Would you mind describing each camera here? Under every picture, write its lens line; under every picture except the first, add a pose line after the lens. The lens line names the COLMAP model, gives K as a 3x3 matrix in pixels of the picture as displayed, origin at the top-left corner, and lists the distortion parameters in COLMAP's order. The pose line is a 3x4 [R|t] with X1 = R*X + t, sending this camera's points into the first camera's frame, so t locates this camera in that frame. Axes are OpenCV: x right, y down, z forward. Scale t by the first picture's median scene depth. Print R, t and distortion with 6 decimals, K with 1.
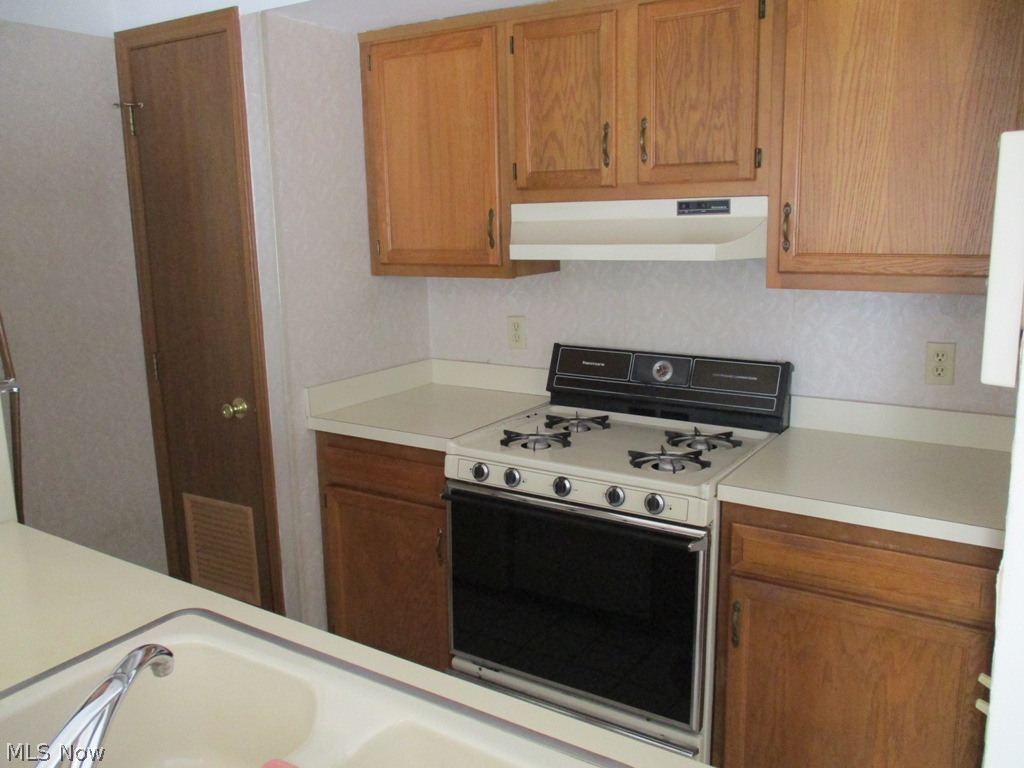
lens RADIAL K [[864.5, 0, 509.8], [0, 864.5, 371.6], [0, 0, 1]] dist [-0.020838, 0.006892]
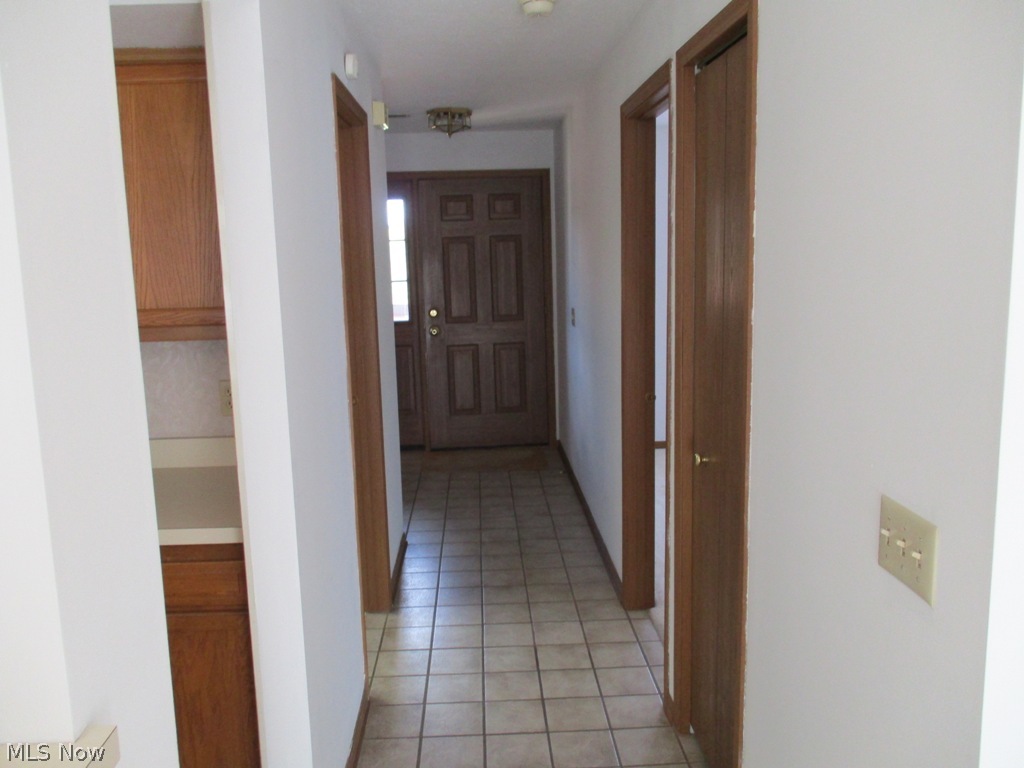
lens RADIAL K [[864.5, 0, 509.8], [0, 864.5, 371.6], [0, 0, 1]] dist [-0.020838, 0.006892]
pose [[0.823131, -0.084223, 0.561571, 0.148422], [0.115573, 0.993088, -0.020462, 0.022444], [-0.555966, 0.081745, 0.827176, -0.187747]]
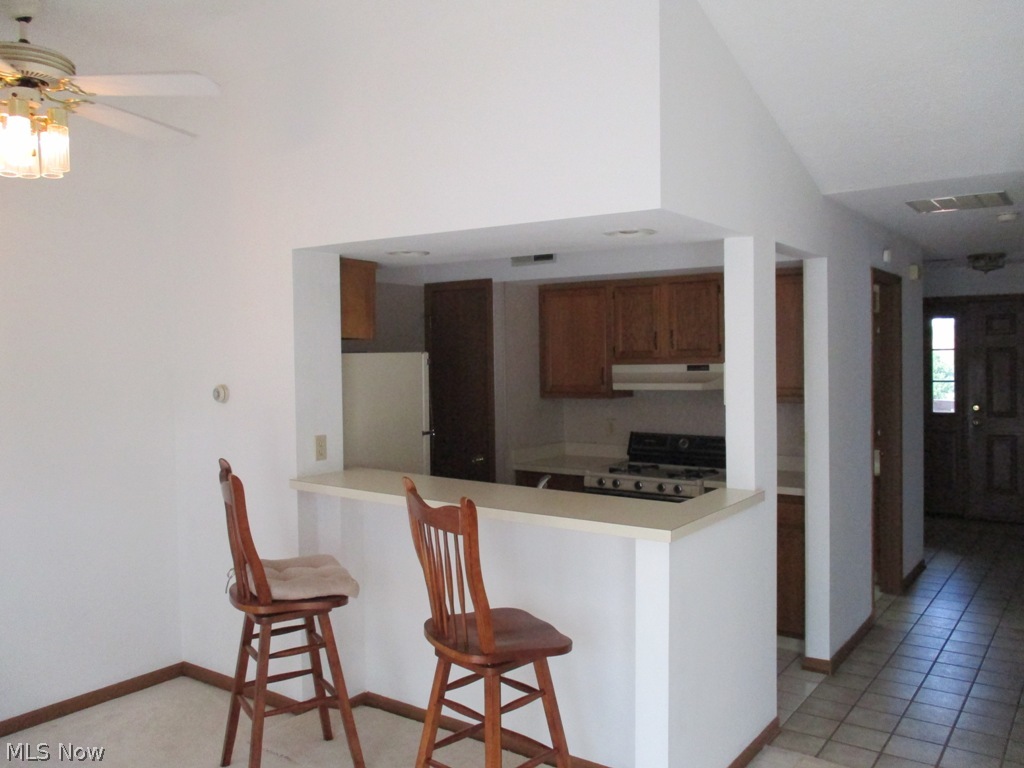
lens RADIAL K [[864.5, 0, 509.8], [0, 864.5, 371.6], [0, 0, 1]] dist [-0.020838, 0.006892]
pose [[0.998394, 0.008275, -0.056046, -0.146050], [-0.017391, 0.986277, -0.164183, 0.202776], [0.053918, 0.164894, 0.984836, -1.267178]]
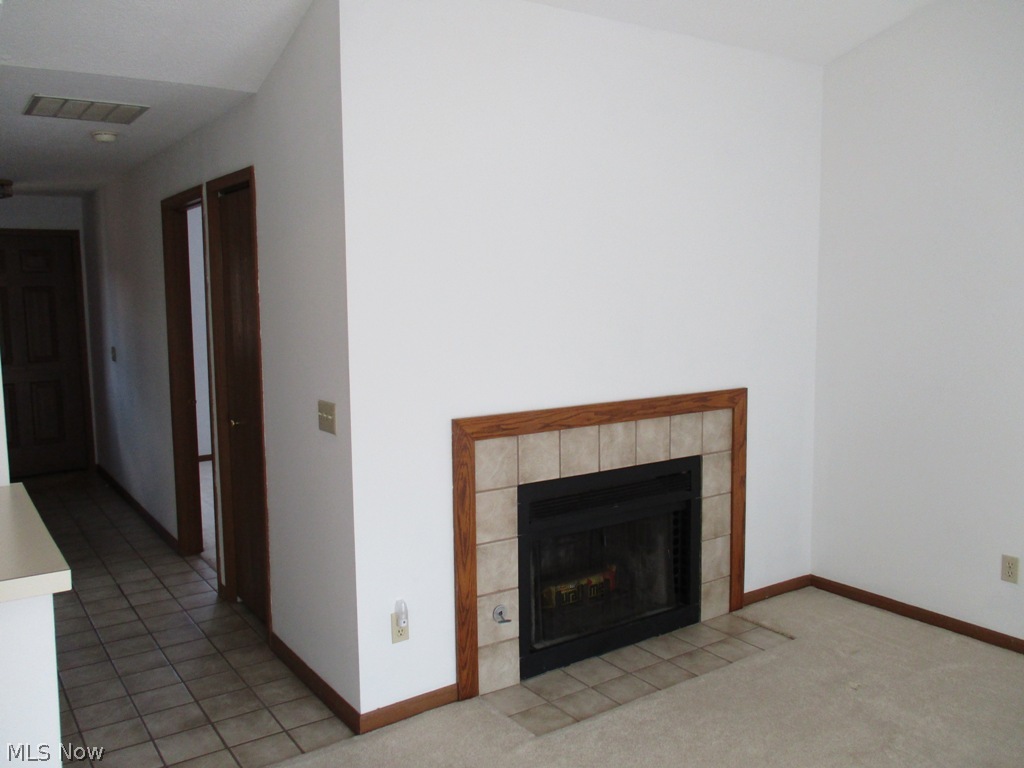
lens RADIAL K [[864.5, 0, 509.8], [0, 864.5, 371.6], [0, 0, 1]] dist [-0.020838, 0.006892]
pose [[0.398723, -0.078912, 0.913670, -0.473744], [0.178295, 0.983951, 0.007175, 0.119527], [-0.899573, 0.160042, 0.406393, -0.691261]]
